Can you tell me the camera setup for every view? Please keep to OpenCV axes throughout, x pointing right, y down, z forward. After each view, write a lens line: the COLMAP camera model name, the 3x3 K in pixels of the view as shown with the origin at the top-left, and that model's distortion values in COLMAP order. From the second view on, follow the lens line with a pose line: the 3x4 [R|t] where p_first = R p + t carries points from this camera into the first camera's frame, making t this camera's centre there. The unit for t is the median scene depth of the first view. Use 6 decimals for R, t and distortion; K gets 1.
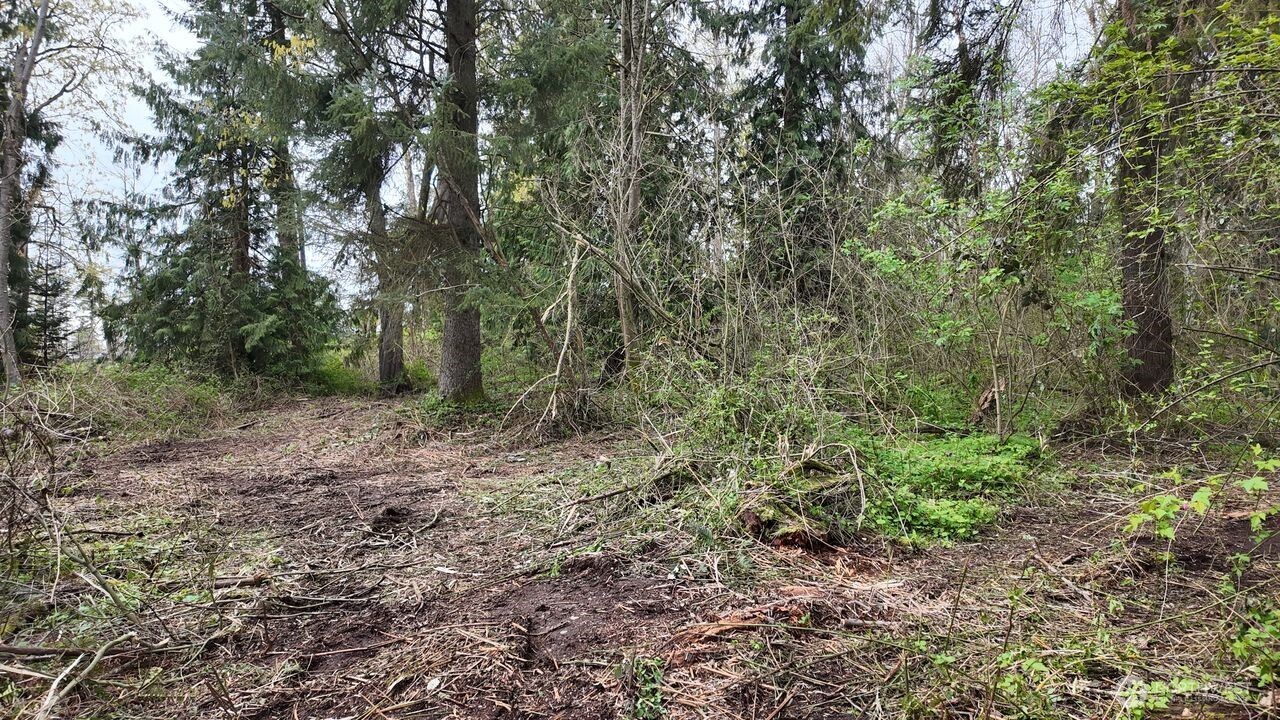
lens RADIAL K [[742.6, 0, 644.6], [0, 742.6, 358.6], [0, 0, 1]] dist [0.049147, -0.054786]
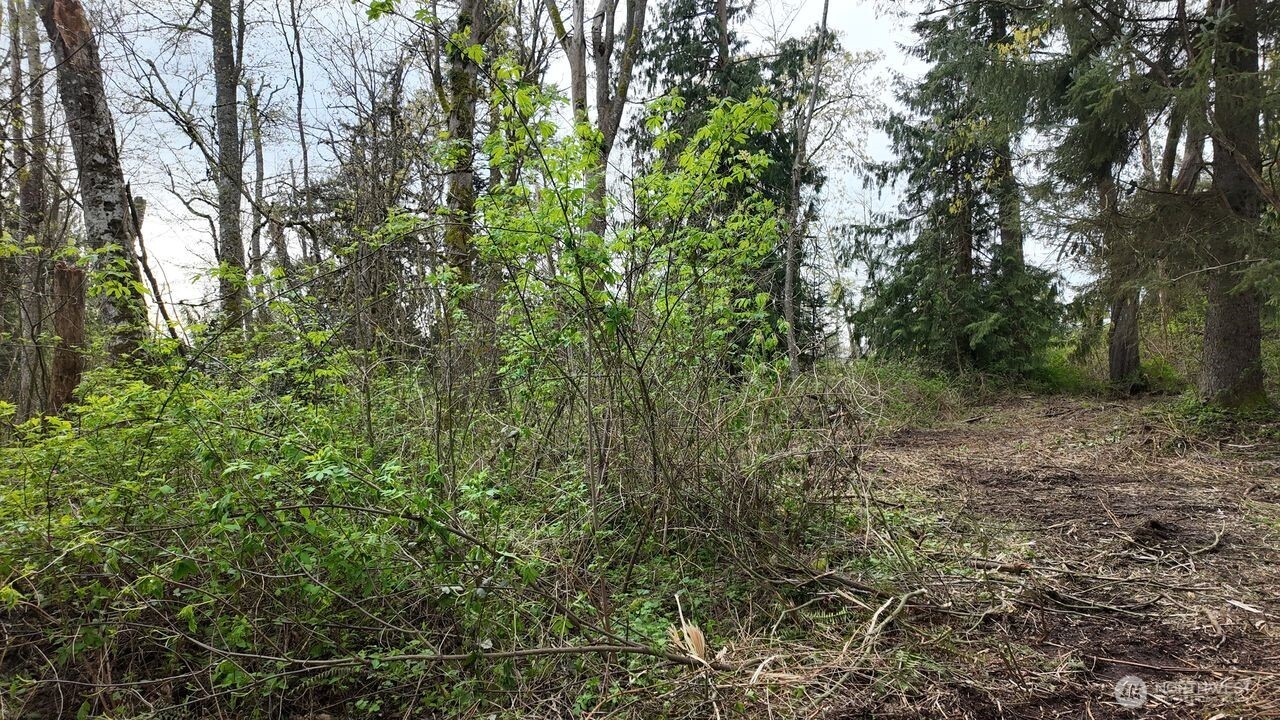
lens RADIAL K [[745.5, 0, 646.2], [0, 745.5, 358.4], [0, 0, 1]] dist [0.029897, -0.022103]
pose [[0.635478, -0.003479, -0.772111, -0.025740], [0.005003, 0.999987, -0.000388, 0.003614], [0.772103, -0.003616, 0.635487, -0.024005]]
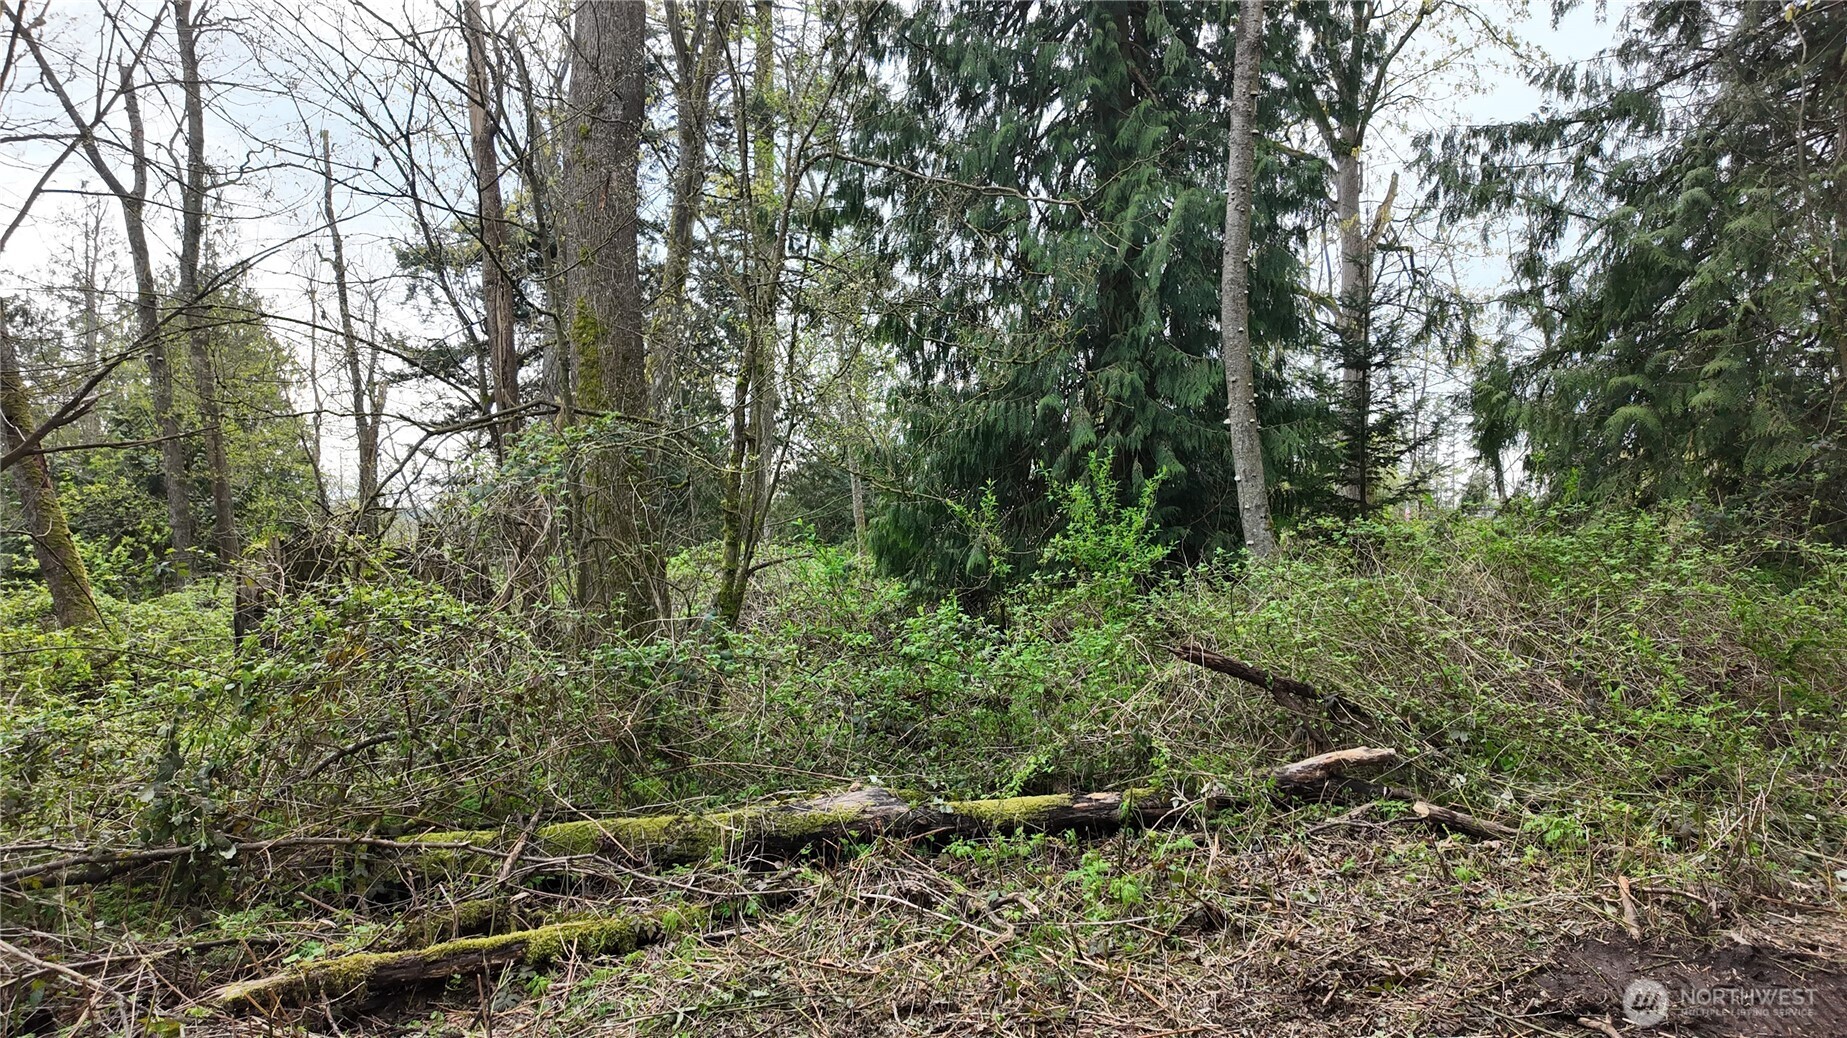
lens RADIAL K [[1071.6, 0, 930.2], [0, 1071.6, 516.9], [0, 0, 1]] dist [0.049147, -0.054786]
pose [[0.440693, -0.002305, -0.897655, -0.690226], [0.003314, 0.999994, -0.000941, 0.017221], [0.897652, -0.002560, 0.440698, 1.011588]]
